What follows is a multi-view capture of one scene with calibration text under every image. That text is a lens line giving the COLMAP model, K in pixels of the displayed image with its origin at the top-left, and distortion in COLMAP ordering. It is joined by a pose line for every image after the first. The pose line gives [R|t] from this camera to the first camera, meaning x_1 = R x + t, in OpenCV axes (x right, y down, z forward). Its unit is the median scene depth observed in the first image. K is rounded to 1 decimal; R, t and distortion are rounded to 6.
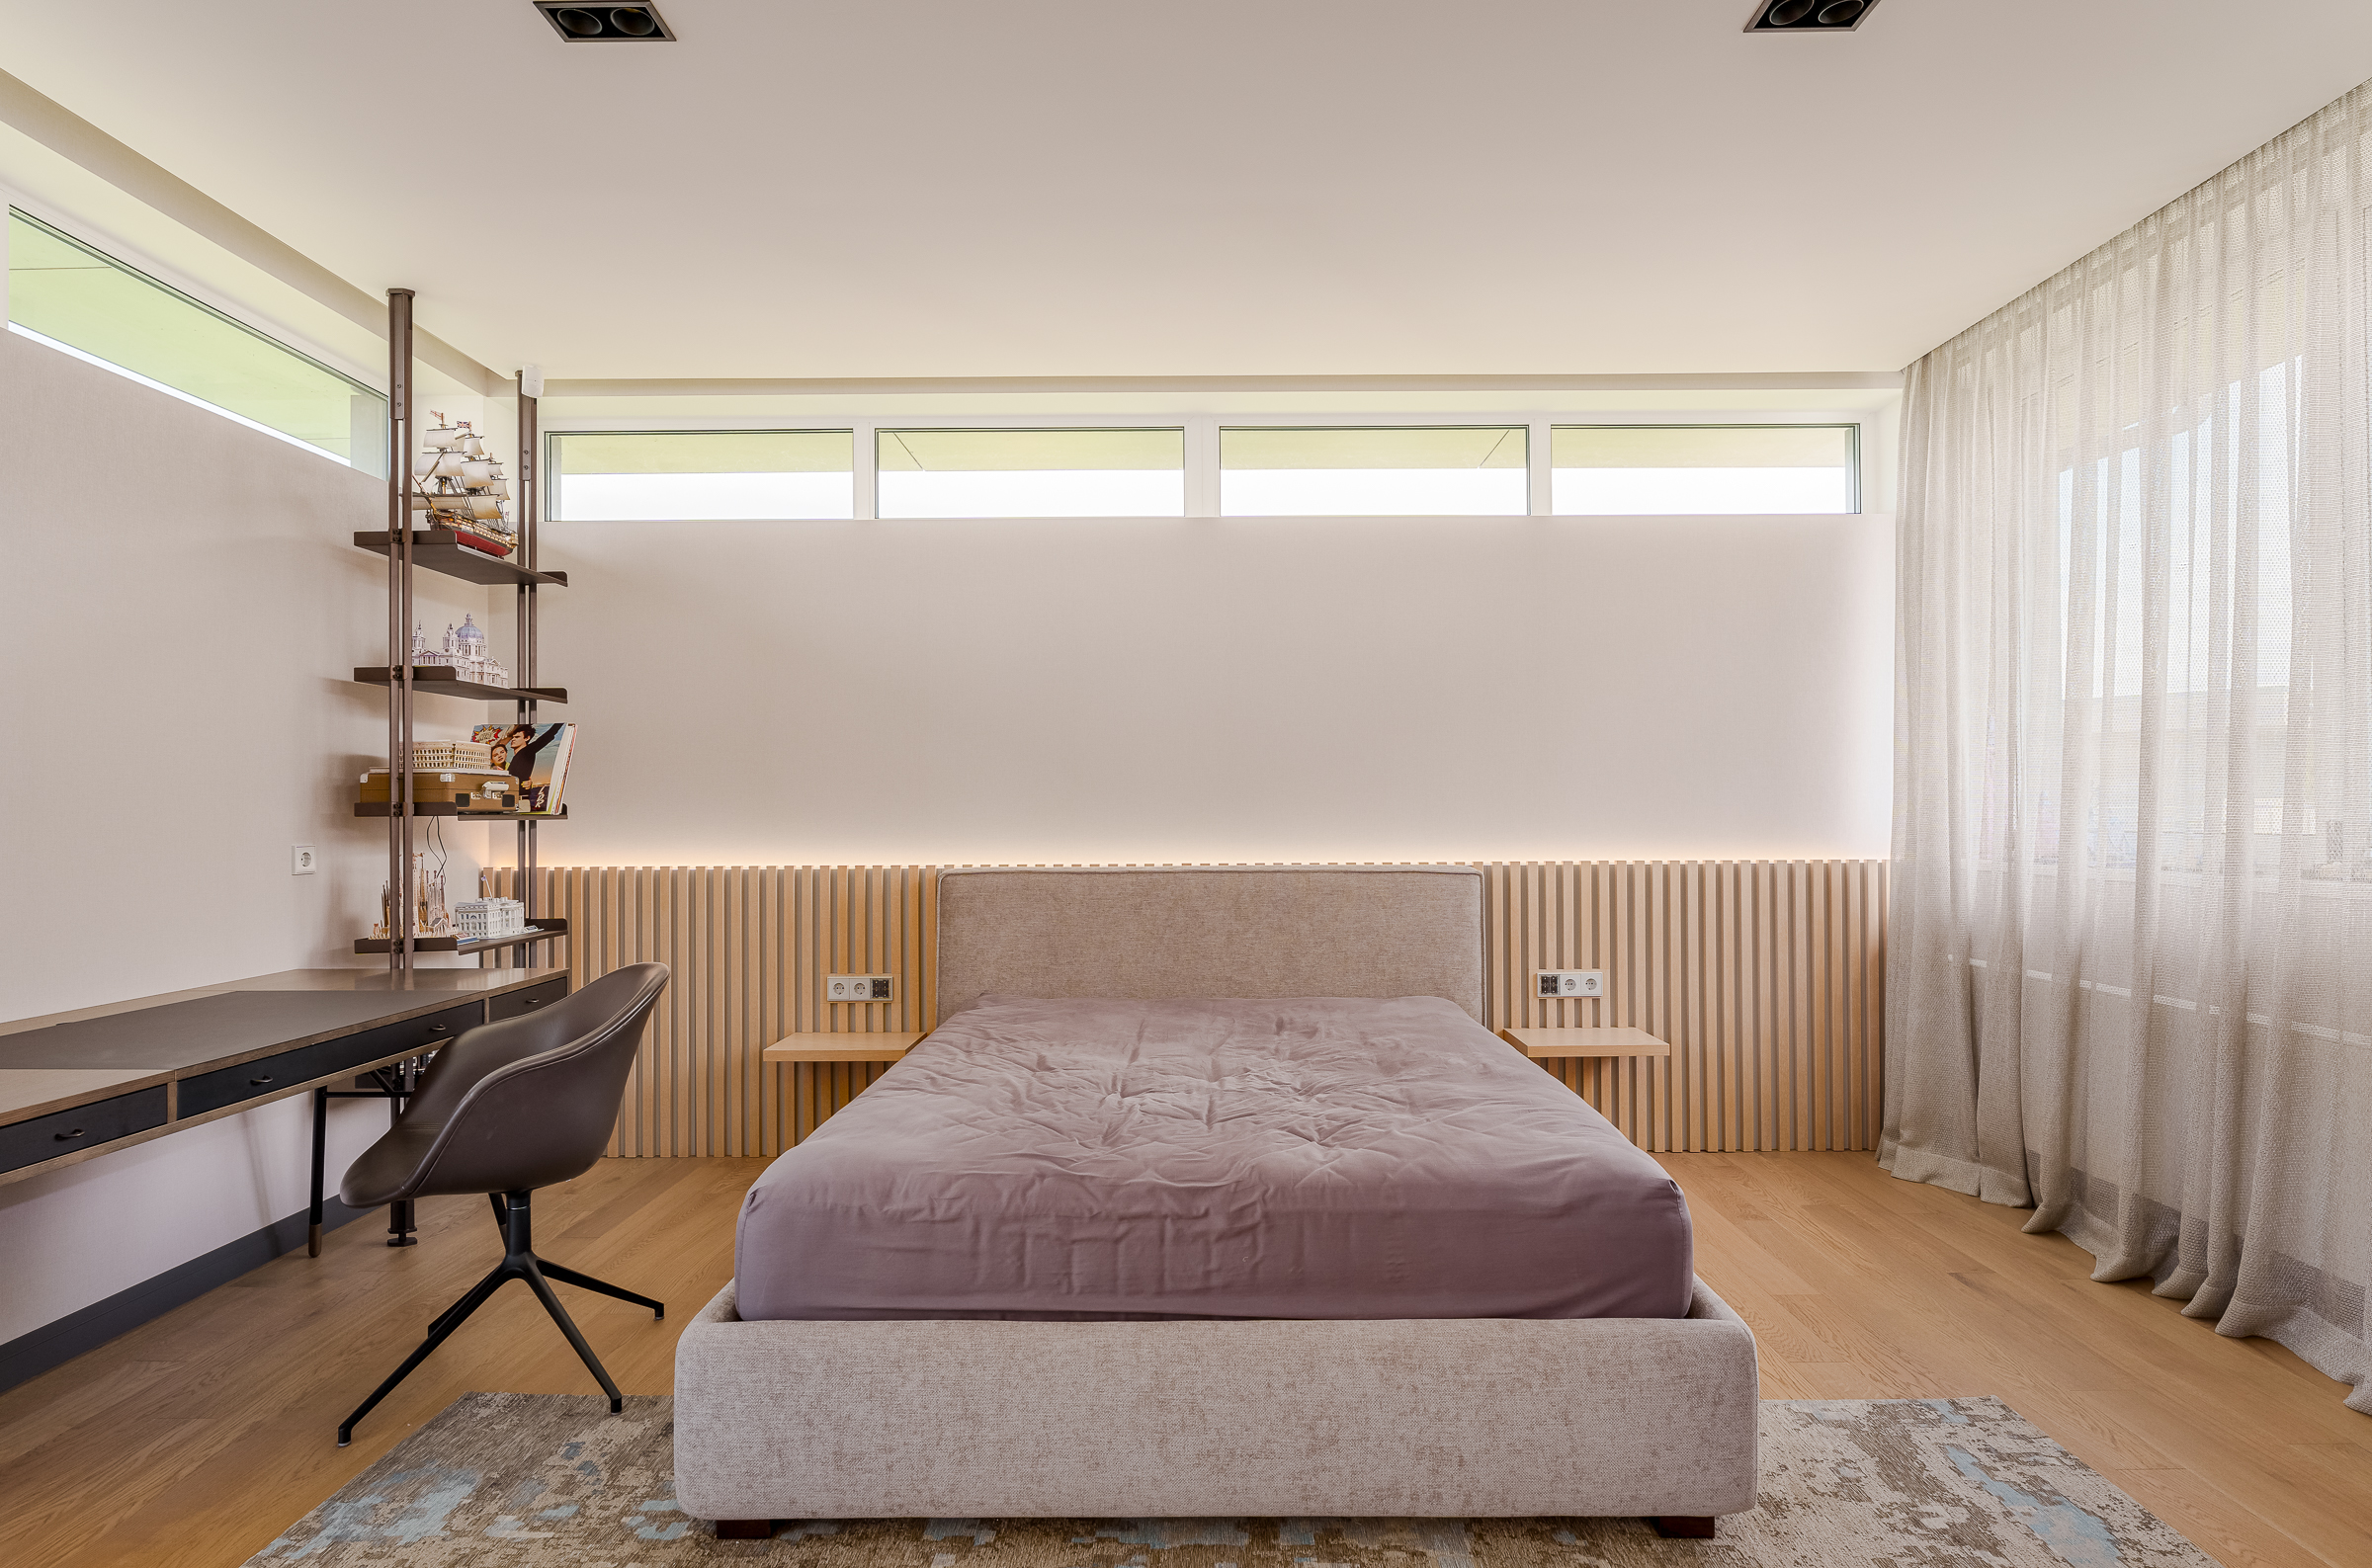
lens RADIAL K [[1231.9, 0, 1186.0], [0, 1231.9, 784.0], [0, 0, 1]] dist [-0.008520, -0.000419]
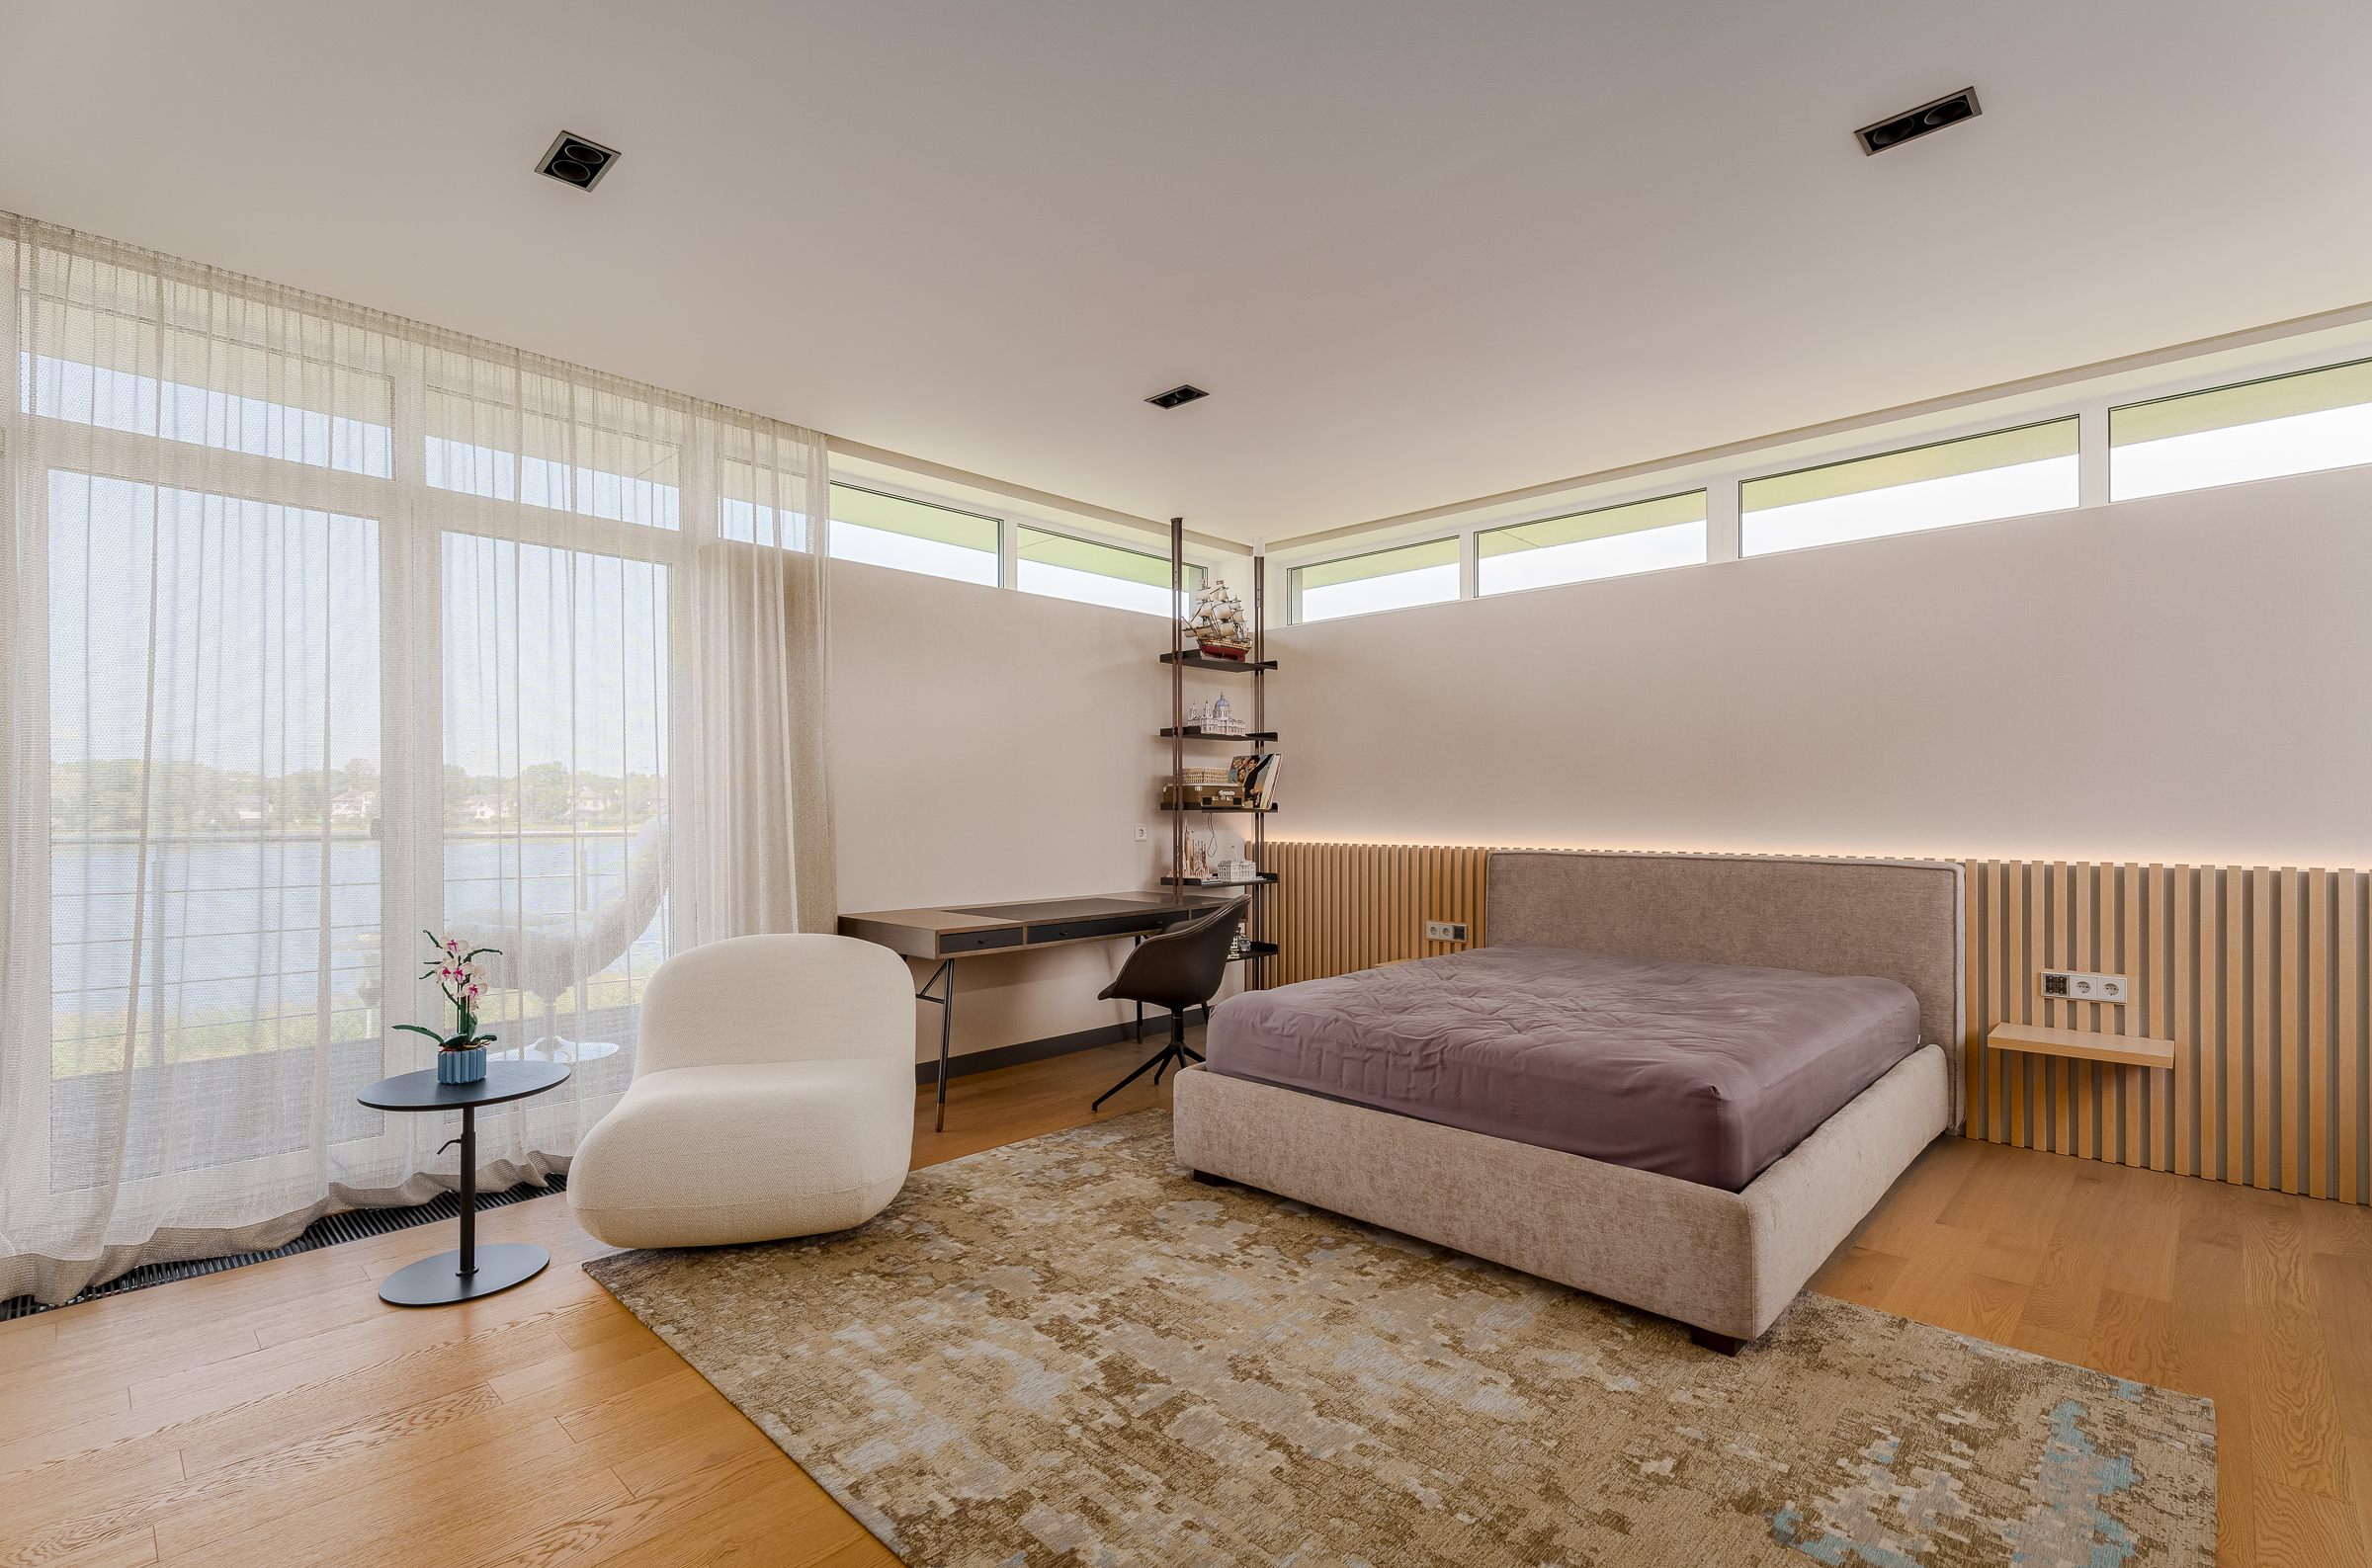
lens RADIAL K [[1080.9, 0, 1184.9], [0, 1080.9, 796.9], [0, 0, 1]] dist [-0.000816, -0.000754]
pose [[0.722459, -0.003484, -0.691405, 0.406682], [0.011525, 0.999909, 0.007005, -0.003740], [0.691318, -0.013029, 0.722433, -0.124945]]
